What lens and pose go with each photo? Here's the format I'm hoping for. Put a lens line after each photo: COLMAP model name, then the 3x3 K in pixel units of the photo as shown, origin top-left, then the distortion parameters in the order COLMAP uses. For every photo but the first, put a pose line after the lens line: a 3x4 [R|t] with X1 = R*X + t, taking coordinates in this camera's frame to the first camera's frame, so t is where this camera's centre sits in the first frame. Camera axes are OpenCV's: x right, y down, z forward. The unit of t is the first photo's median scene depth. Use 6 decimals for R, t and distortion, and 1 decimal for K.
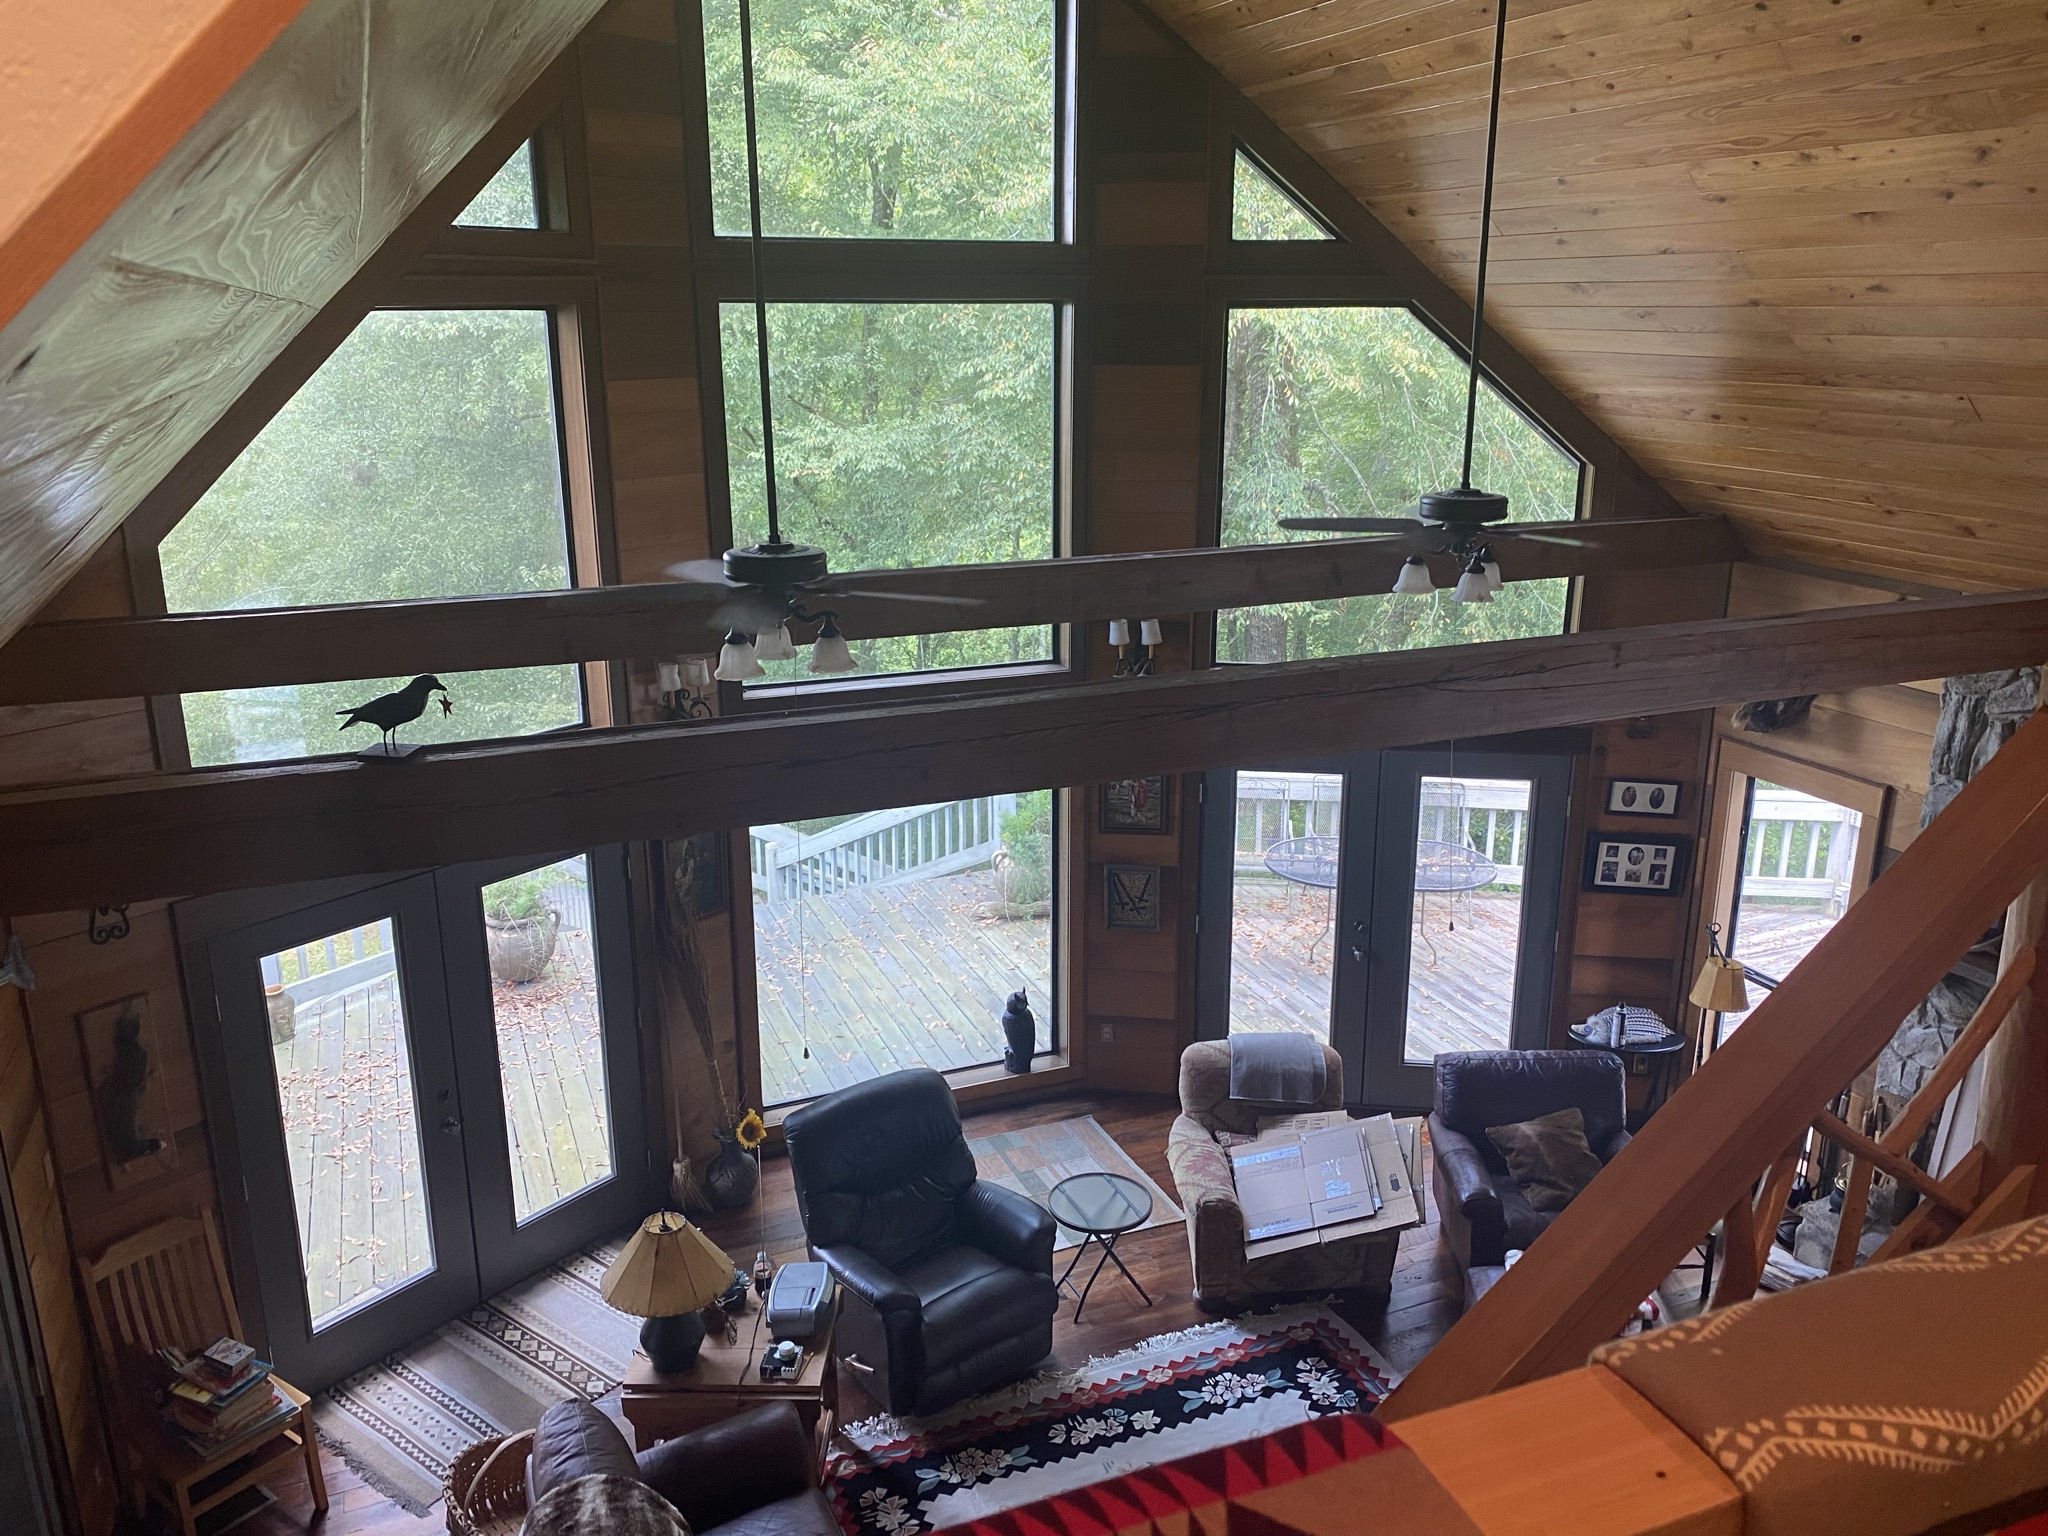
lens RADIAL K [[1578.2, 0, 1030.3], [0, 1578.2, 766.2], [0, 0, 1]] dist [0.004691, -0.011923]
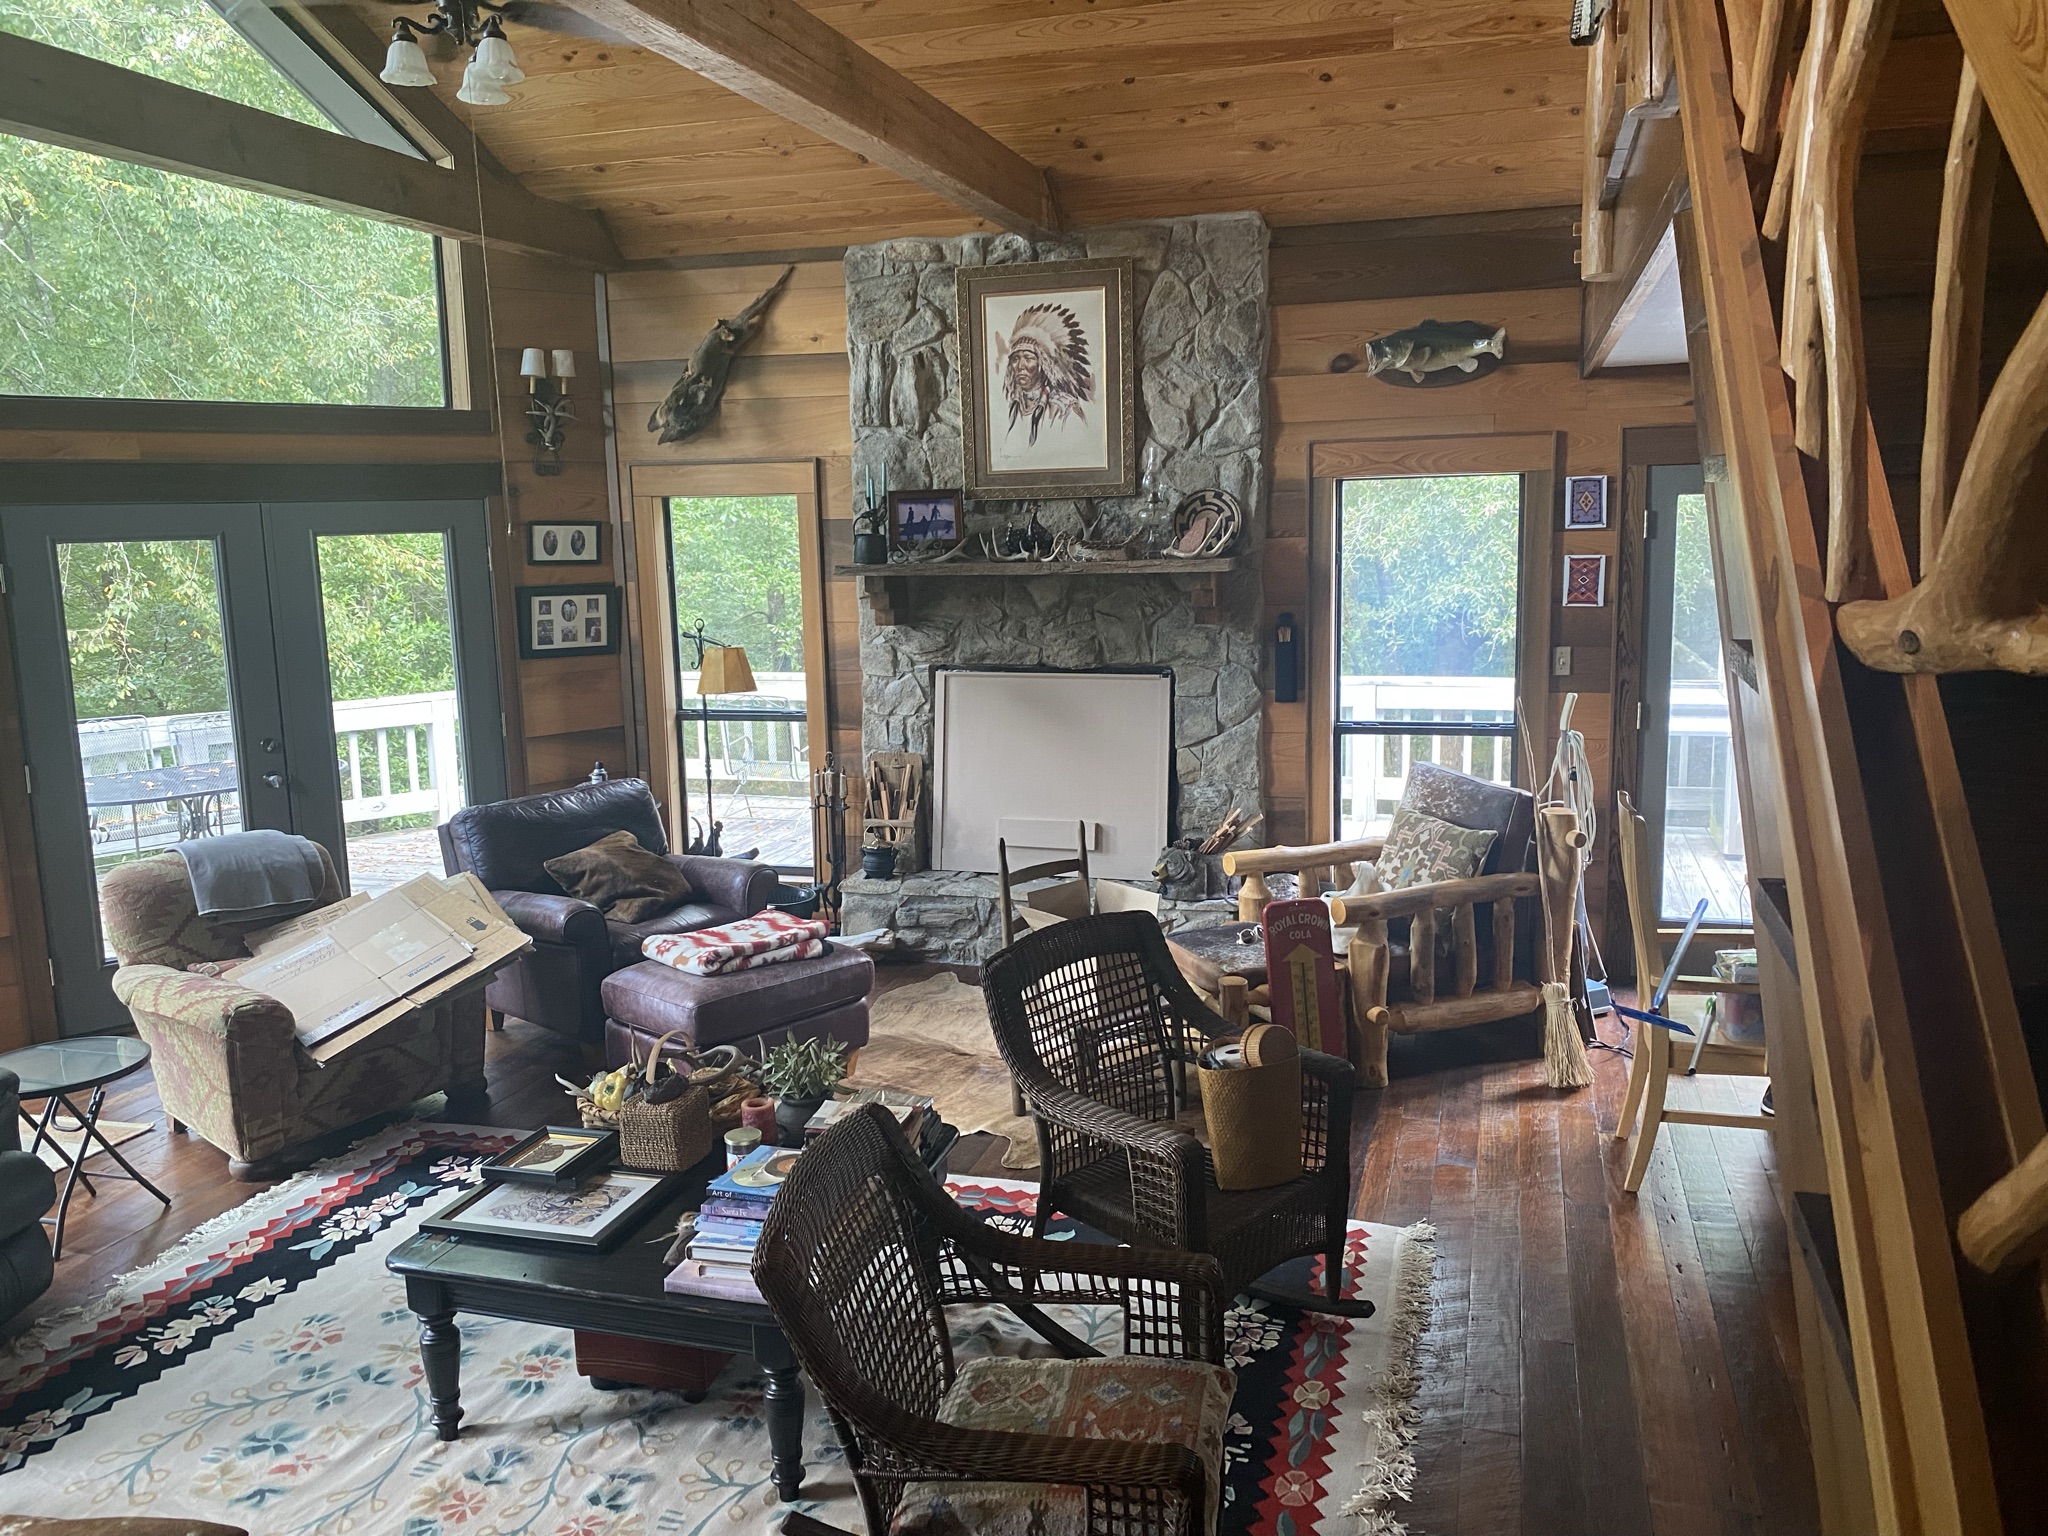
lens RADIAL K [[1578.2, 0, 1025.8], [0, 1578.2, 769.7], [0, 0, 1]] dist [0.004691, -0.011923]
pose [[0.638673, -0.135717, 0.757415, -0.167128], [0.235786, 0.971490, -0.024745, 0.260753], [-0.732463, 0.194392, 0.652465, 0.267402]]
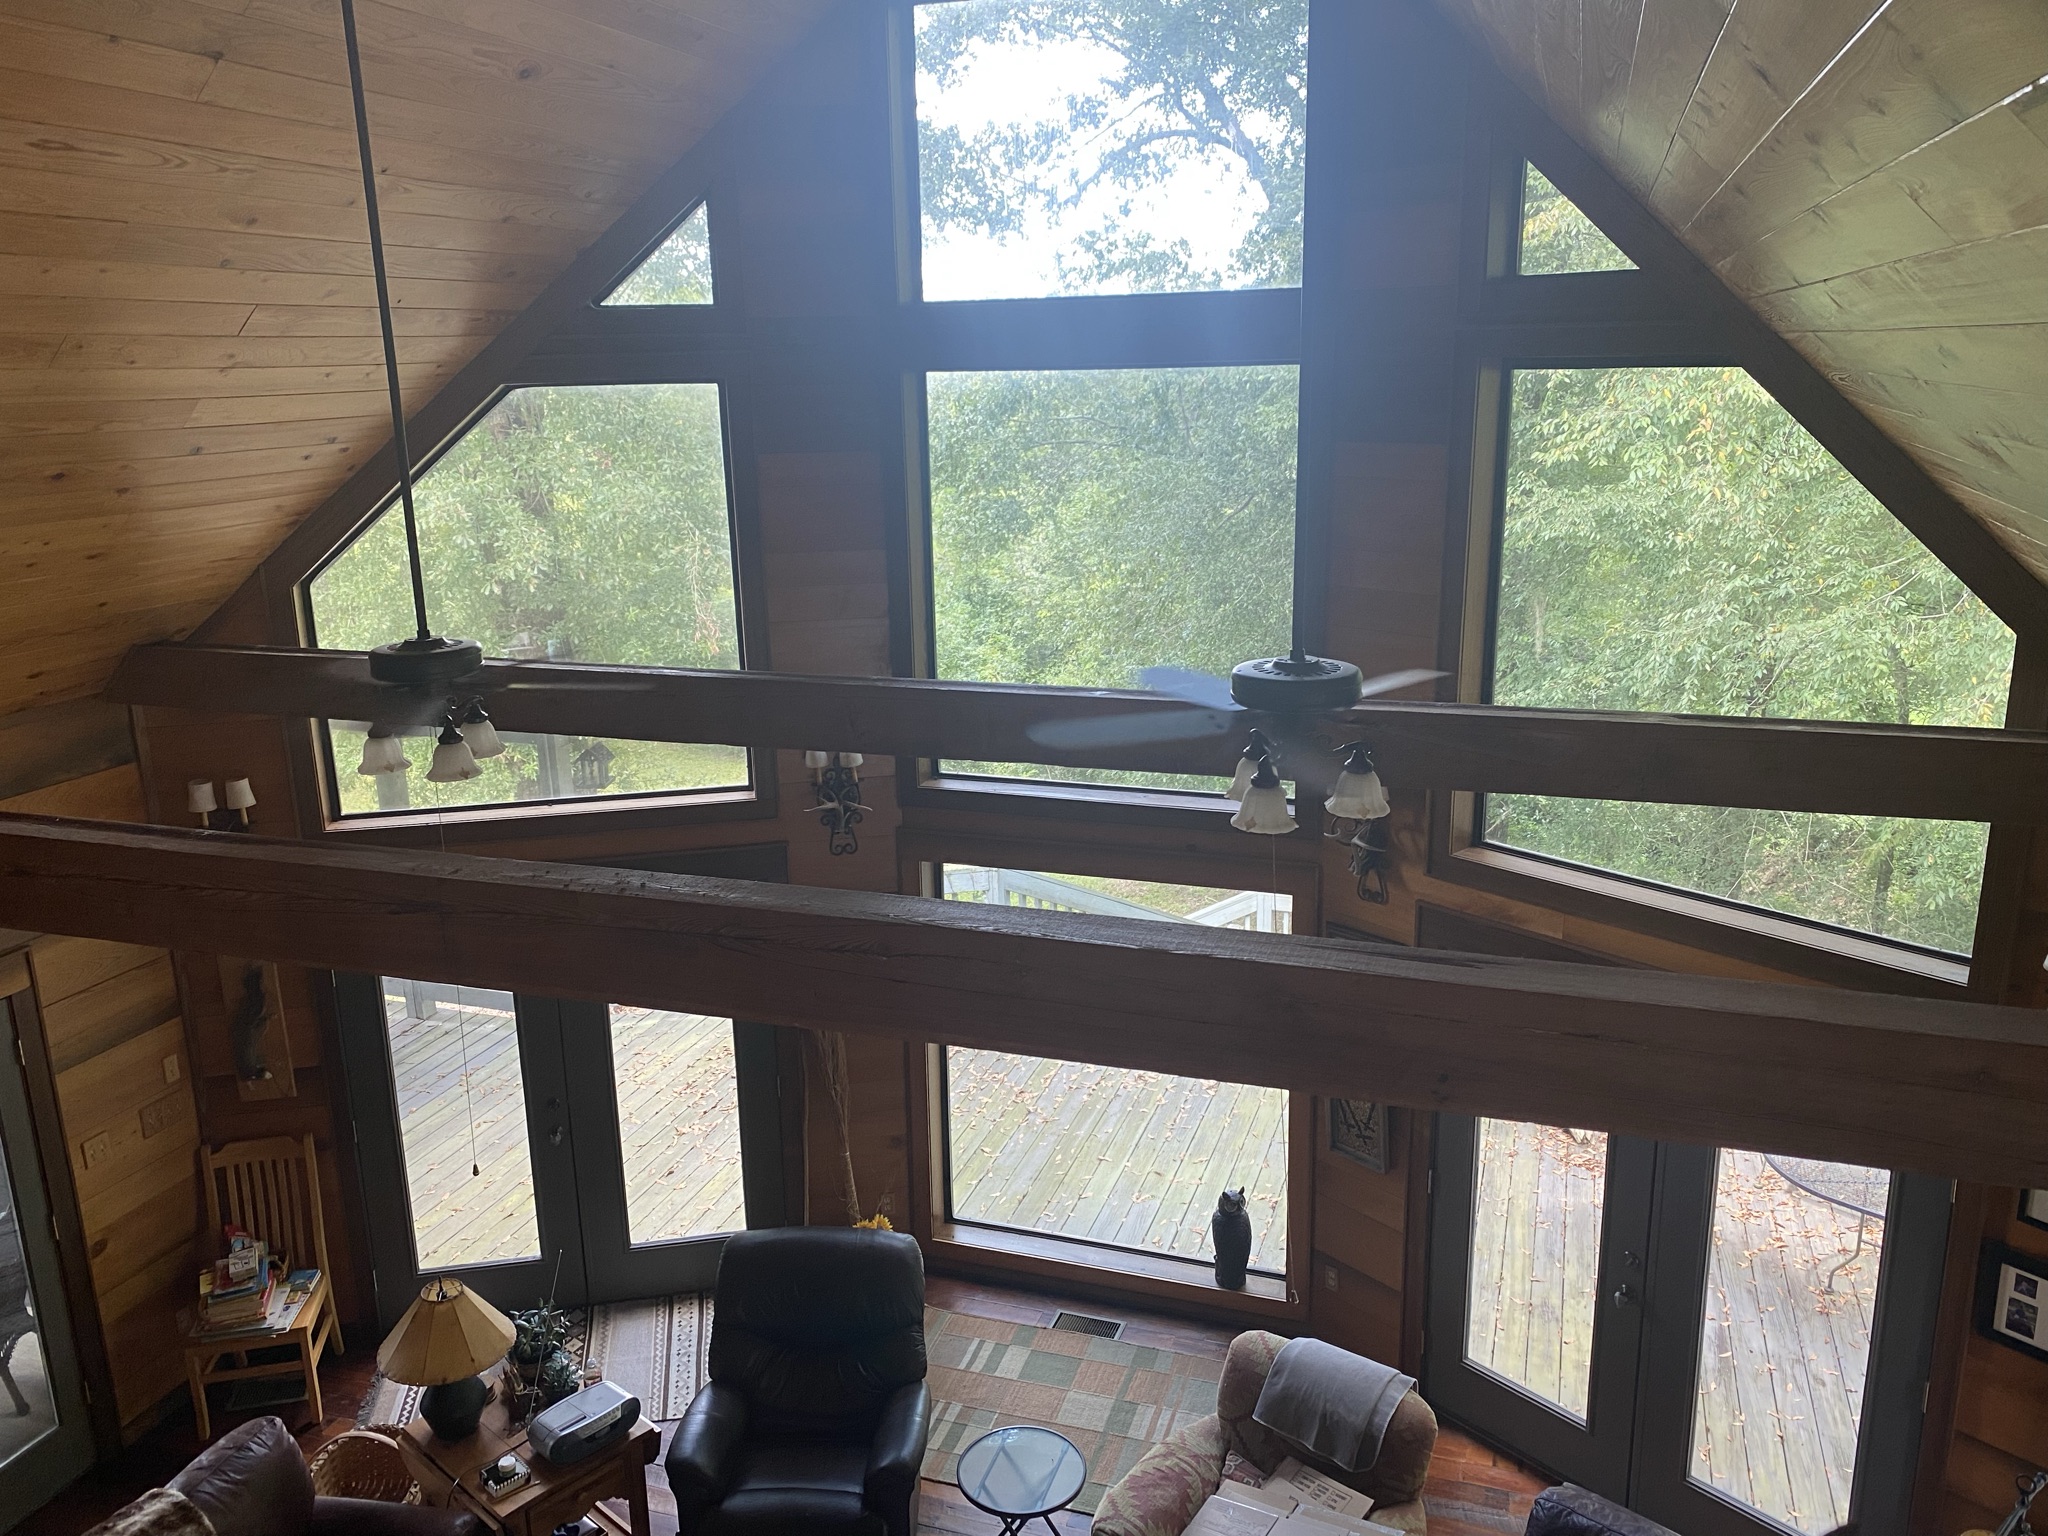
lens RADIAL K [[1578.2, 0, 1016.0], [0, 1578.2, 766.0], [0, 0, 1]] dist [0.004691, -0.011923]
pose [[0.744376, 0.152189, -0.650186, 0.500712], [-0.166685, 0.985208, 0.039775, -0.109518], [0.646622, 0.078769, 0.758733, 0.342328]]
